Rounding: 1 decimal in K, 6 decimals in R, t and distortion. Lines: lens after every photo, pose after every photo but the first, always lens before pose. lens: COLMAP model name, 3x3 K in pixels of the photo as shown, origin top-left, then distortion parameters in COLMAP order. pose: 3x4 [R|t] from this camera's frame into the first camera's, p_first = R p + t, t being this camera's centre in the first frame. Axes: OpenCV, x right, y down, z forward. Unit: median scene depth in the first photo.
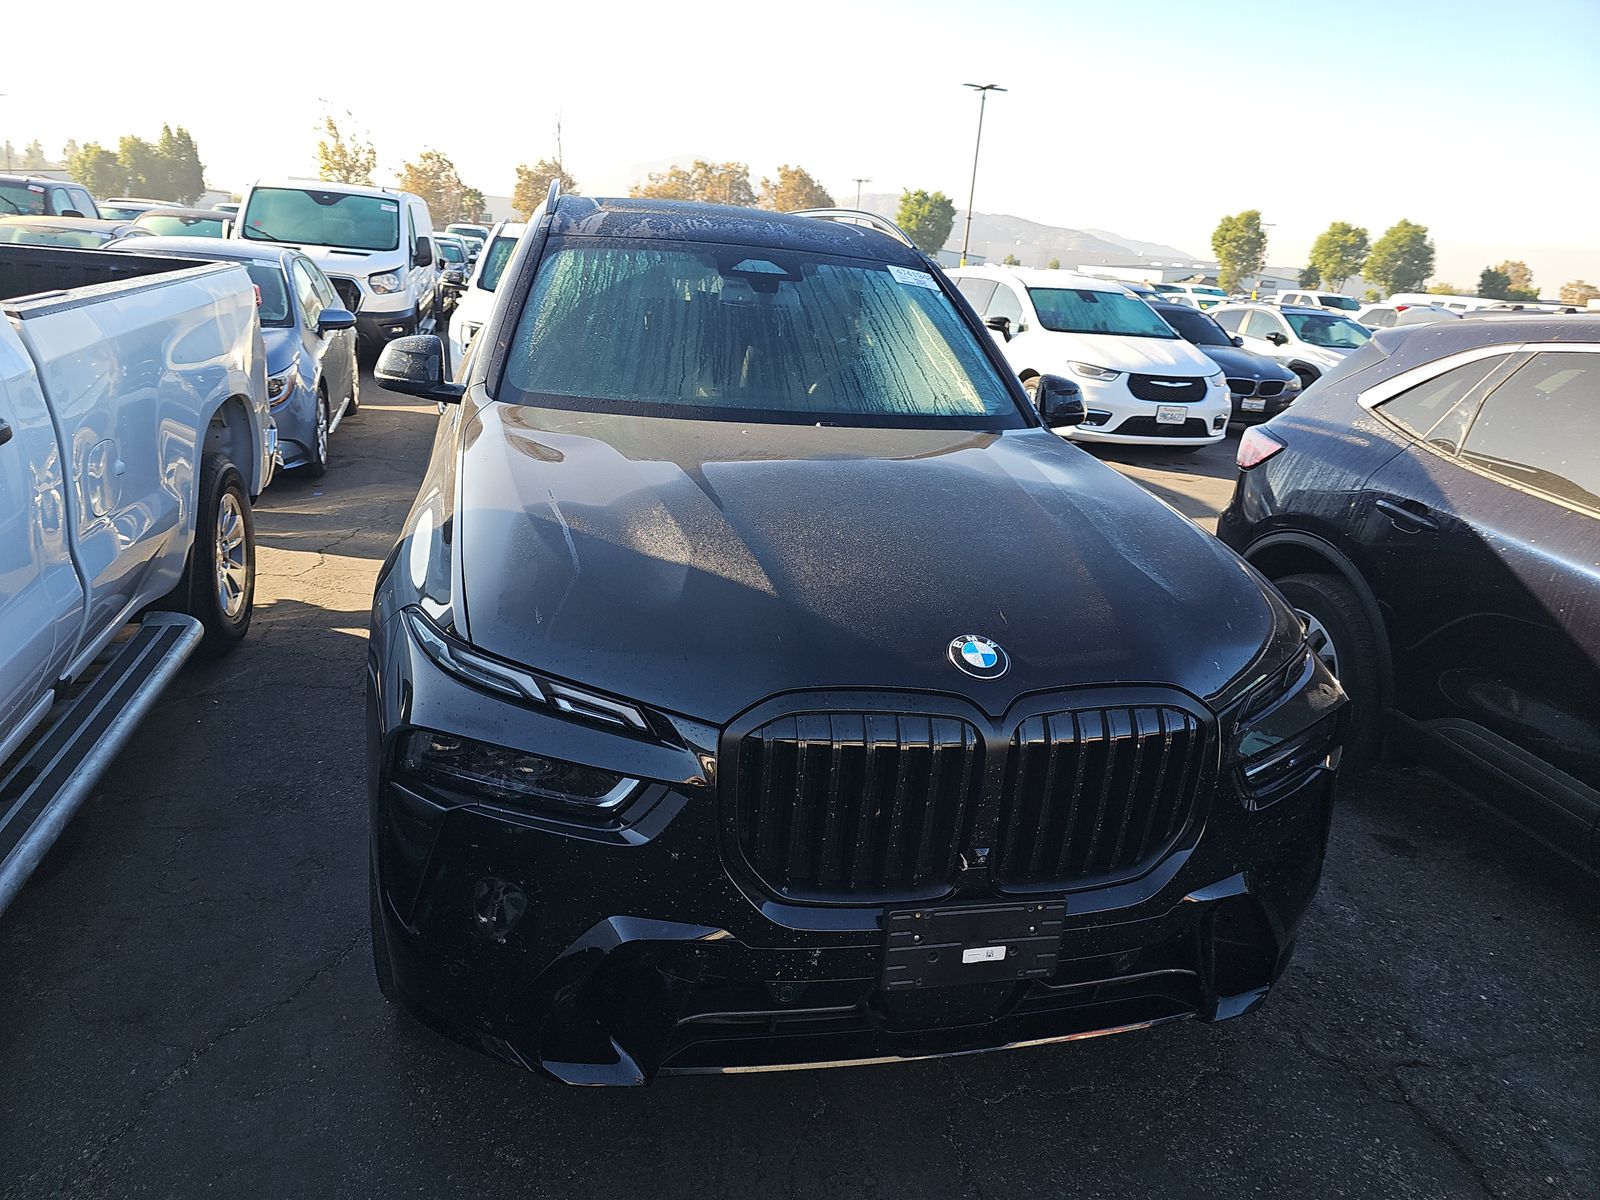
lens RADIAL K [[1079.5, 0, 804.7], [0, 1079.5, 598.5], [0, 0, 1]] dist [0.049065, -0.047909]
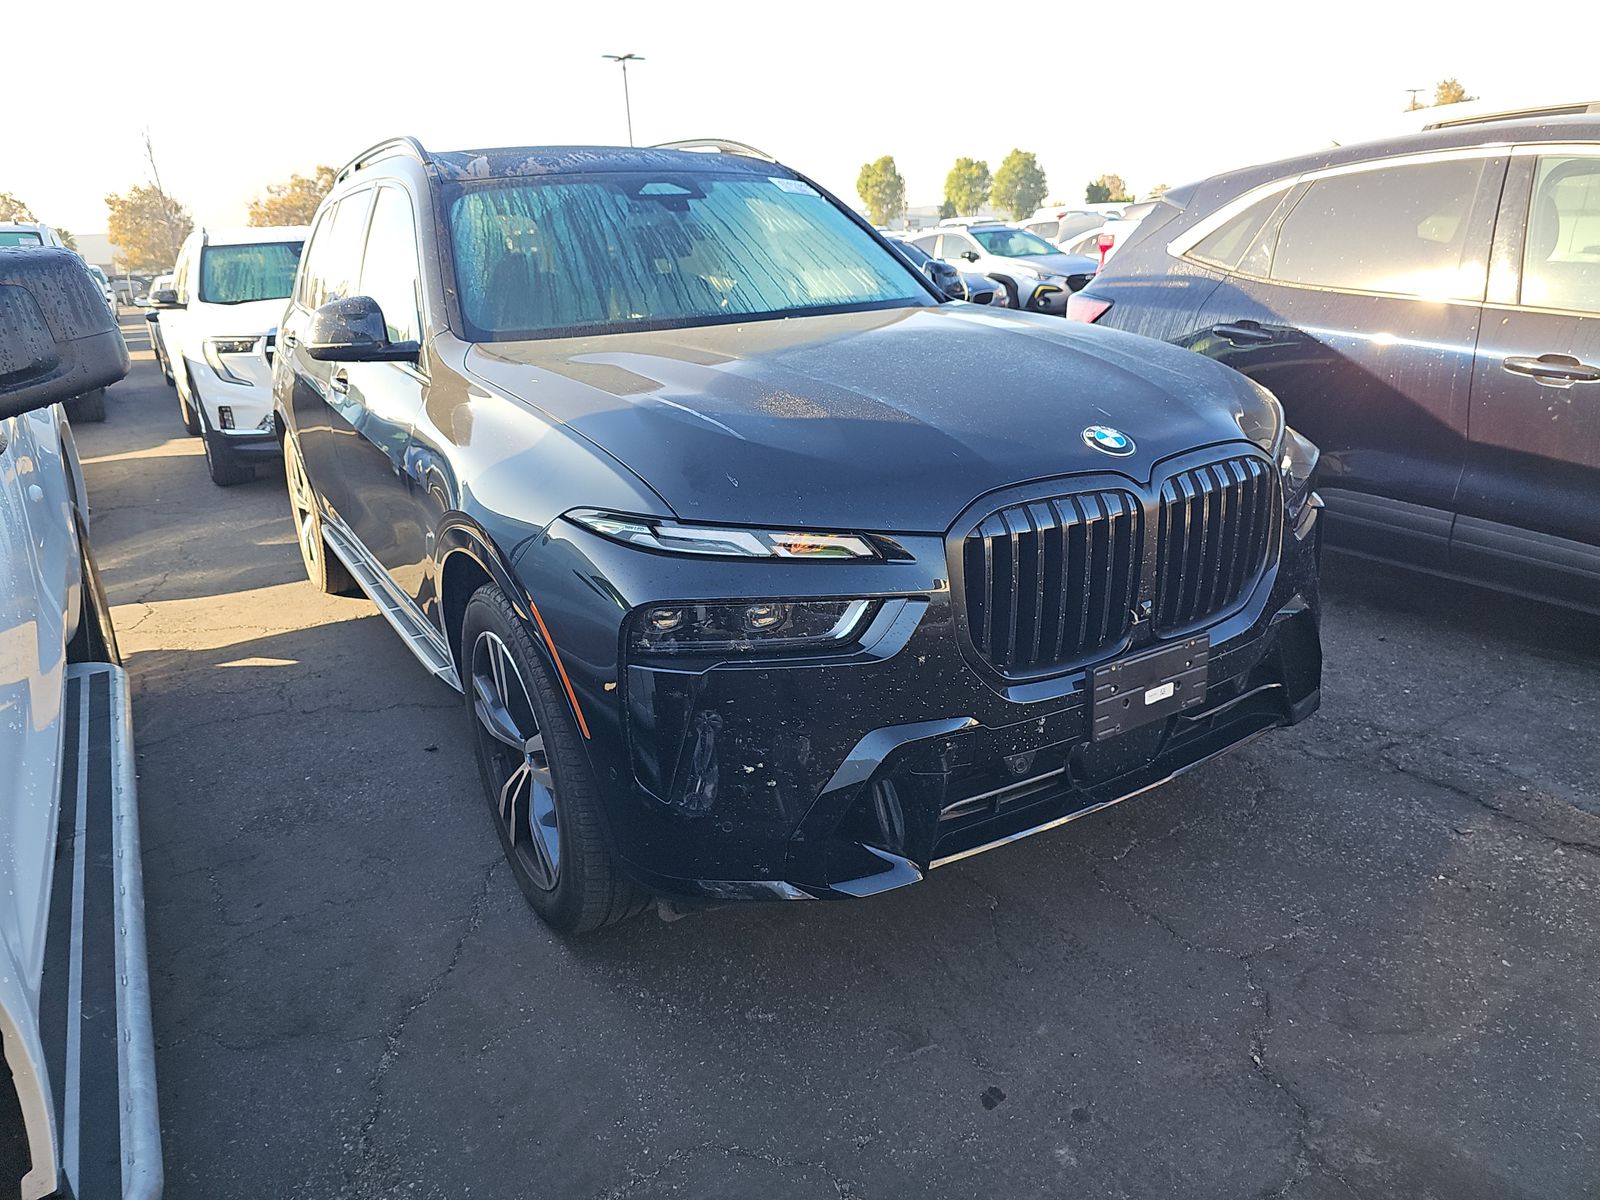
lens RADIAL K [[1079.5, 0, 814.5], [0, 1079.5, 597.6], [0, 0, 1]] dist [0.049065, -0.047909]
pose [[0.941599, -0.217196, 0.257329, -0.129307], [0.213258, 0.976028, 0.043470, 0.027544], [-0.260602, 0.013946, 0.965346, -0.007867]]
